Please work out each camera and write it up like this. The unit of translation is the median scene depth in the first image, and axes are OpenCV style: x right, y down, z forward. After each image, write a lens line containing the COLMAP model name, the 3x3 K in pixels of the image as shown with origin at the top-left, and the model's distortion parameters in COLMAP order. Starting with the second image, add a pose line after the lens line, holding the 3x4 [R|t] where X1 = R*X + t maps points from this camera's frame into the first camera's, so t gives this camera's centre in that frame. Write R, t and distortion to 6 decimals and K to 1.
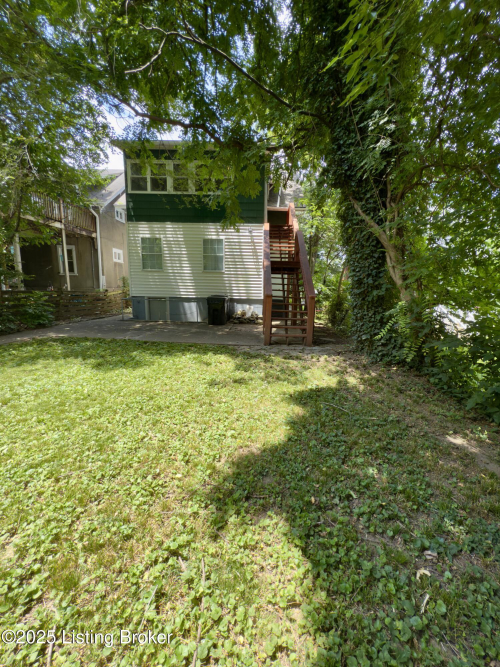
lens RADIAL K [[276.3, 0, 250.0], [0, 276.3, 333.5], [0, 0, 1]] dist [-0.000511, -0.000026]
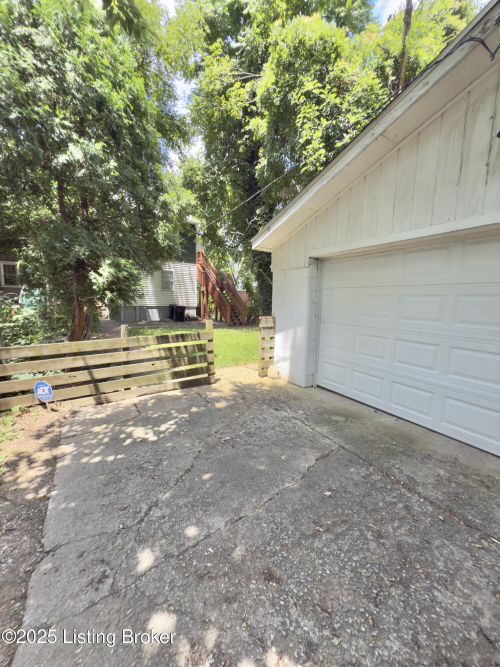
lens RADIAL K [[267.8, 0, 250.0], [0, 267.8, 333.5], [0, 0, 1]] dist [-0.001531, -0.000179]
pose [[0.828168, -0.073402, 0.555653, -0.638031], [0.080375, 0.996694, 0.011869, 0.053958], [-0.554687, 0.034831, 0.831330, -0.592335]]
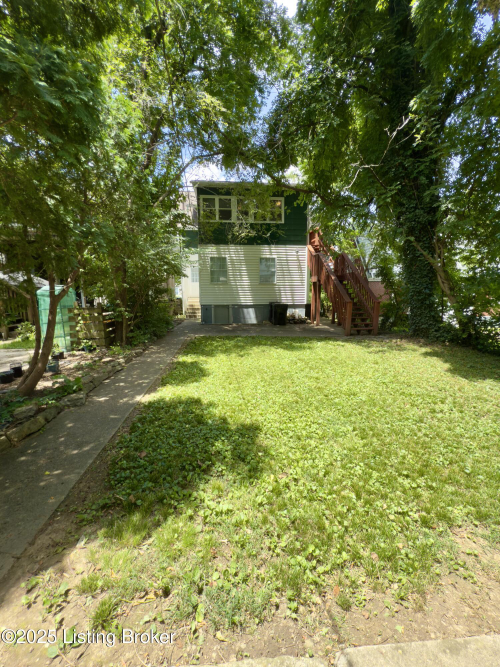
lens RADIAL K [[267.8, 0, 250.0], [0, 267.8, 333.5], [0, 0, 1]] dist [-0.001531, -0.000179]
pose [[0.992248, -0.043526, 0.116398, -0.368479], [0.044629, 0.998980, -0.006884, 0.009407], [-0.115979, 0.012025, 0.993179, -0.201527]]
